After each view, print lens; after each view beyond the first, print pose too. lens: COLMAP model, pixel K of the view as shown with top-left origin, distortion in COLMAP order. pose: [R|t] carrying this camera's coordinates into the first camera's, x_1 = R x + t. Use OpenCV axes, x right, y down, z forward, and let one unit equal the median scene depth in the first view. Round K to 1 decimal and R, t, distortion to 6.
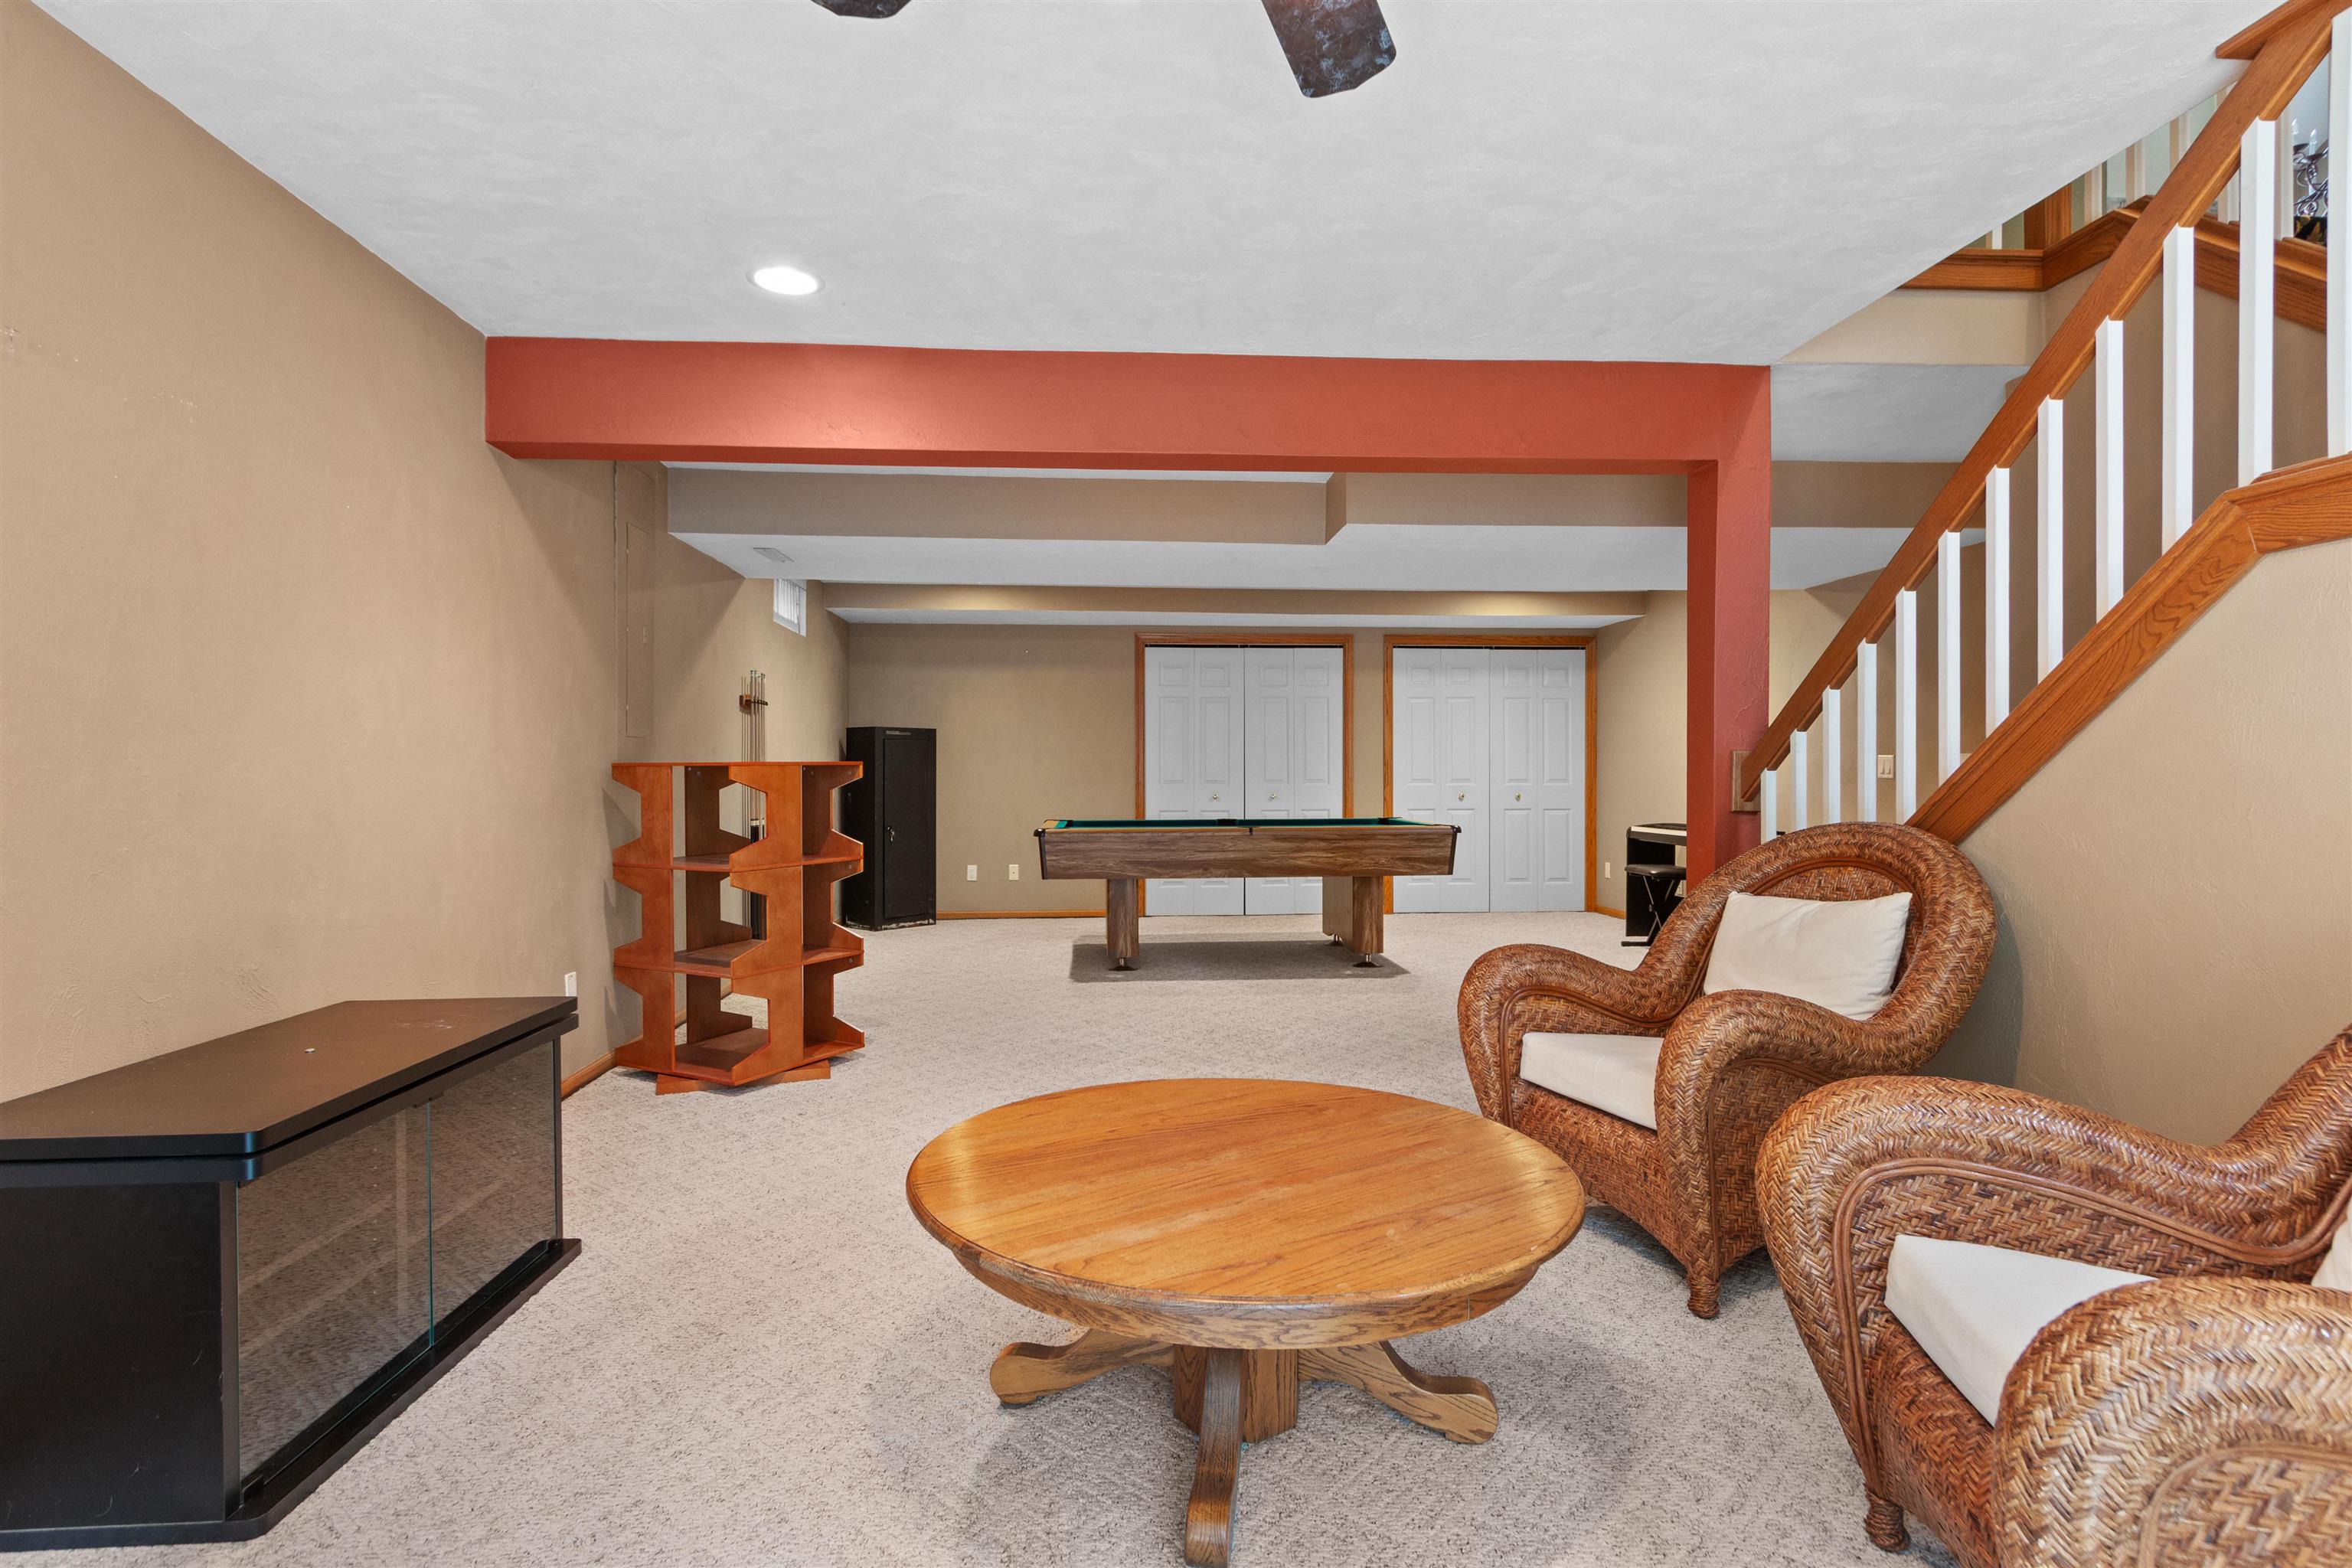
lens RADIAL K [[1224.8, 0, 1180.0], [0, 1224.8, 777.1], [0, 0, 1]] dist [0.011271, -0.005679]
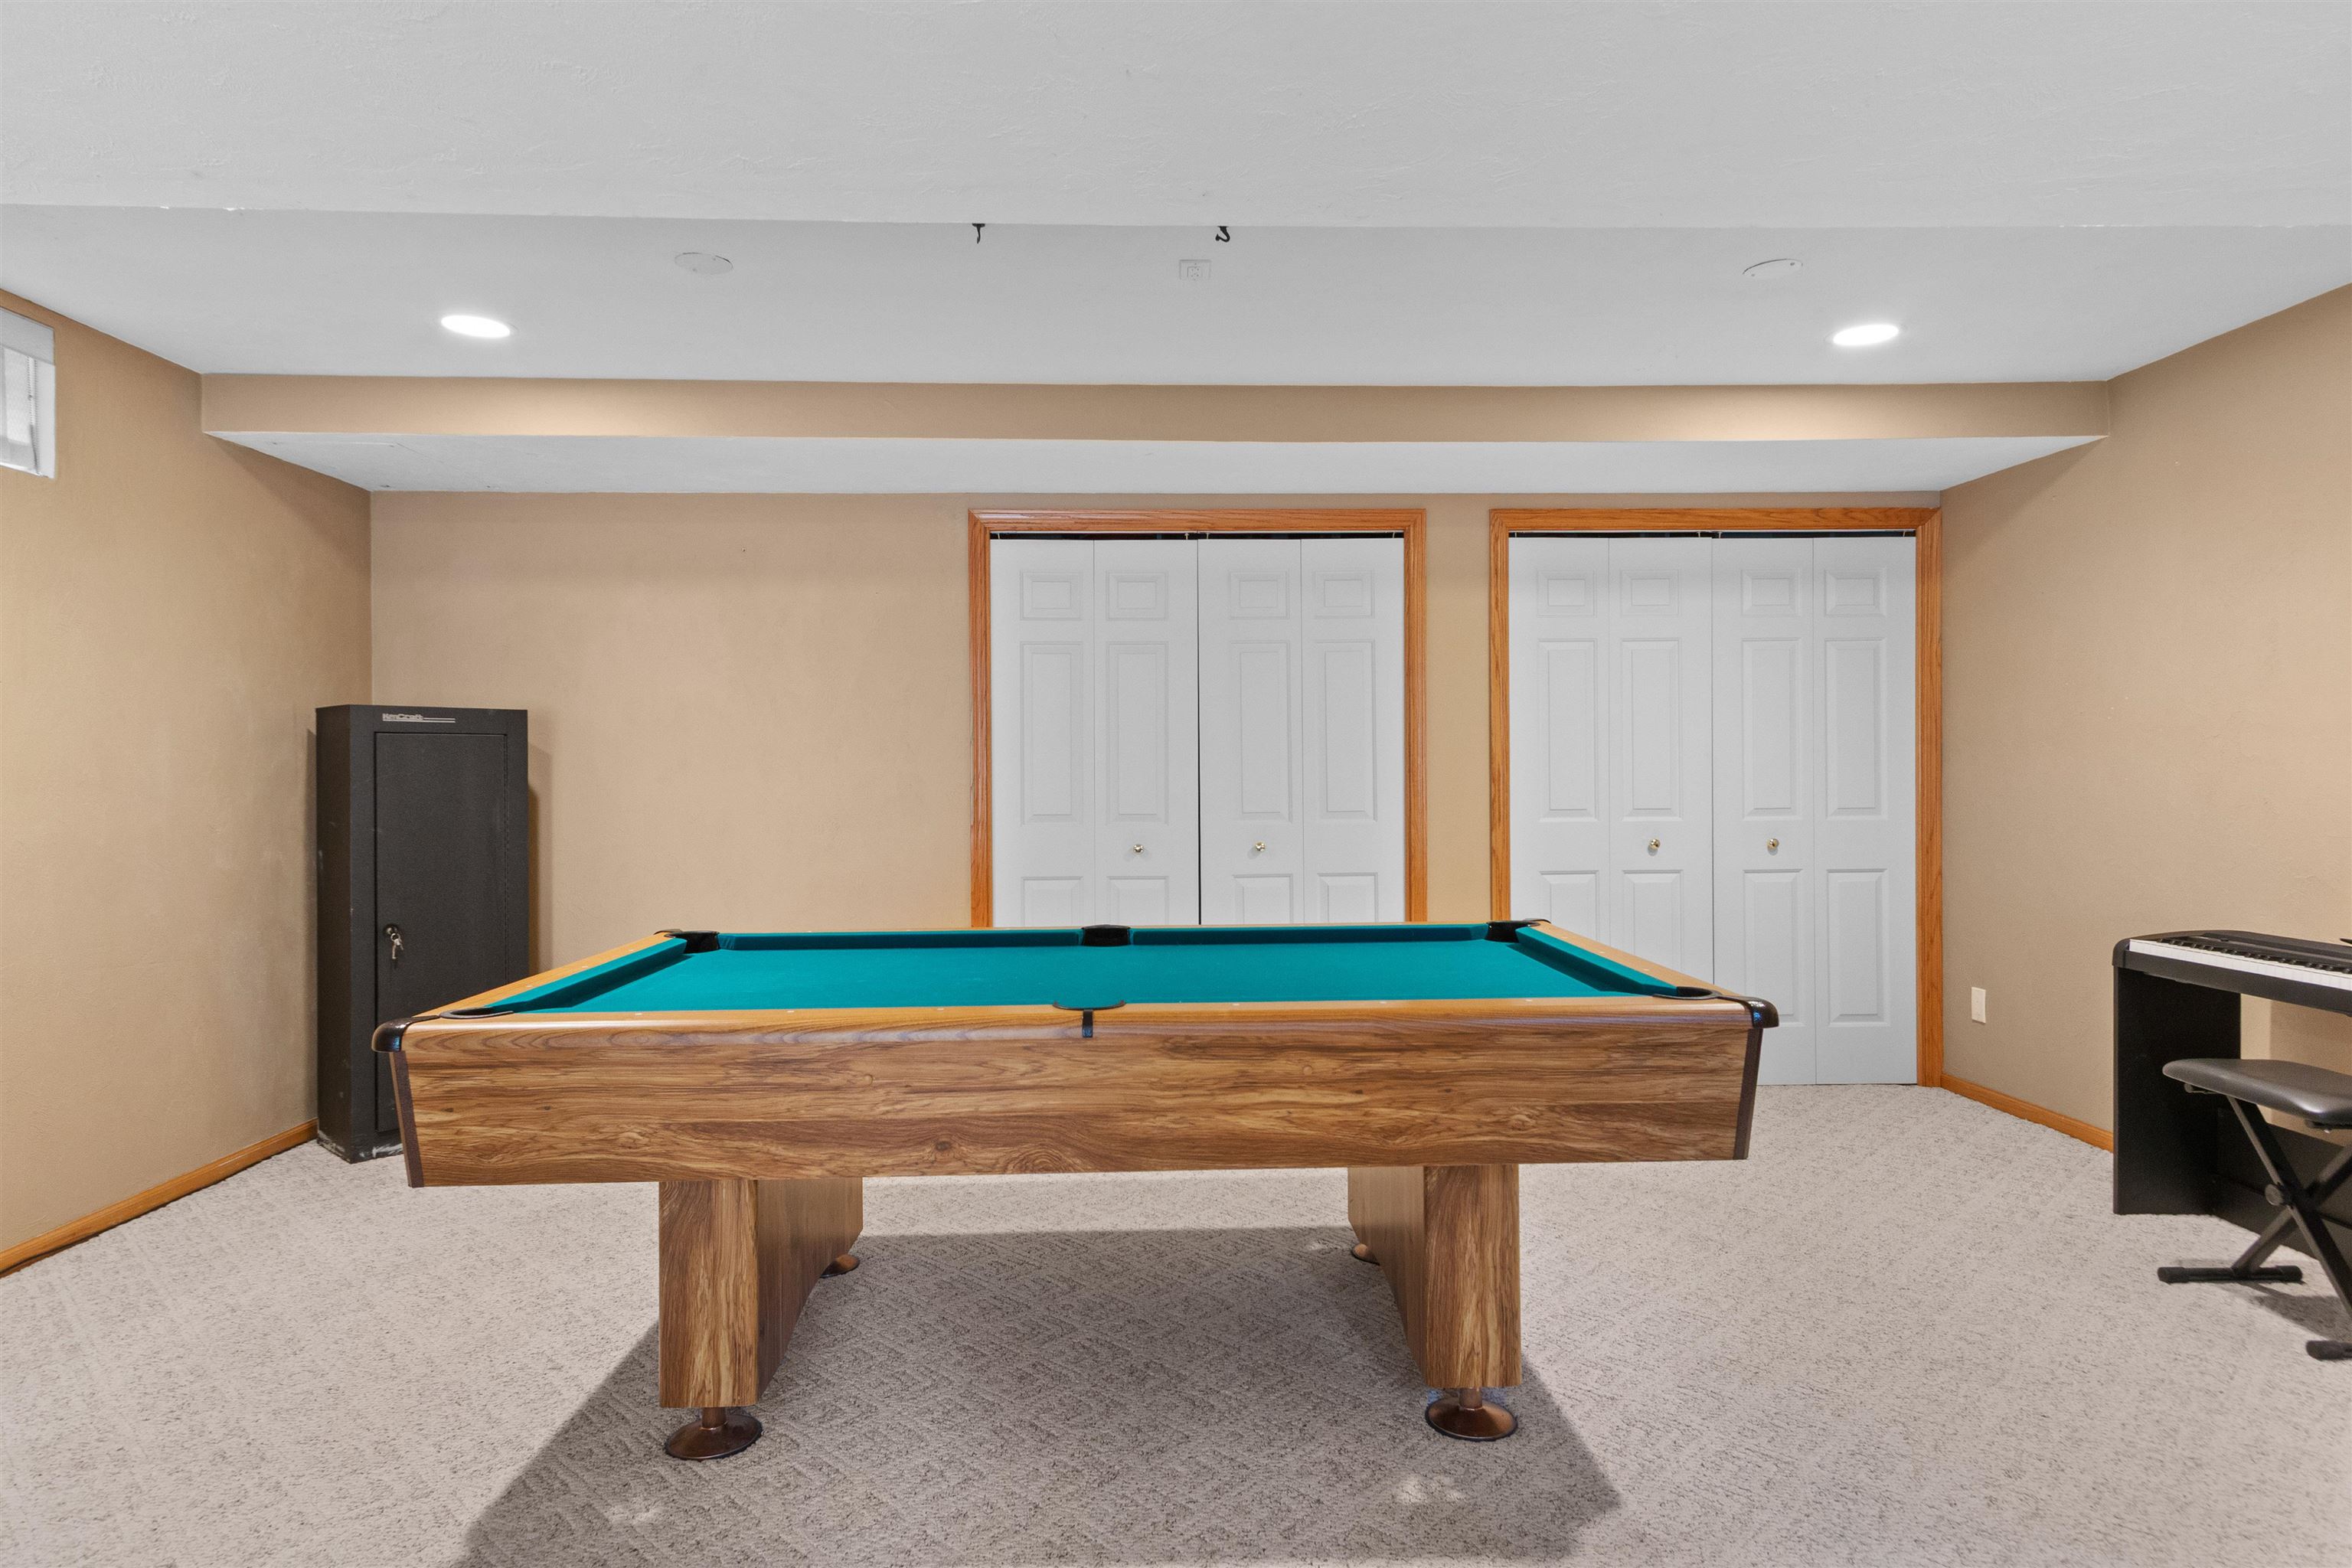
lens RADIAL K [[1149.8, 0, 1179.2], [0, 1149.8, 773.2], [0, 0, 1]] dist [0.010676, 0.000331]
pose [[0.997411, -0.003213, -0.071833, 0.082670], [0.003683, 0.999973, 0.006416, -0.017268], [0.071810, -0.006664, 0.997396, 0.578735]]
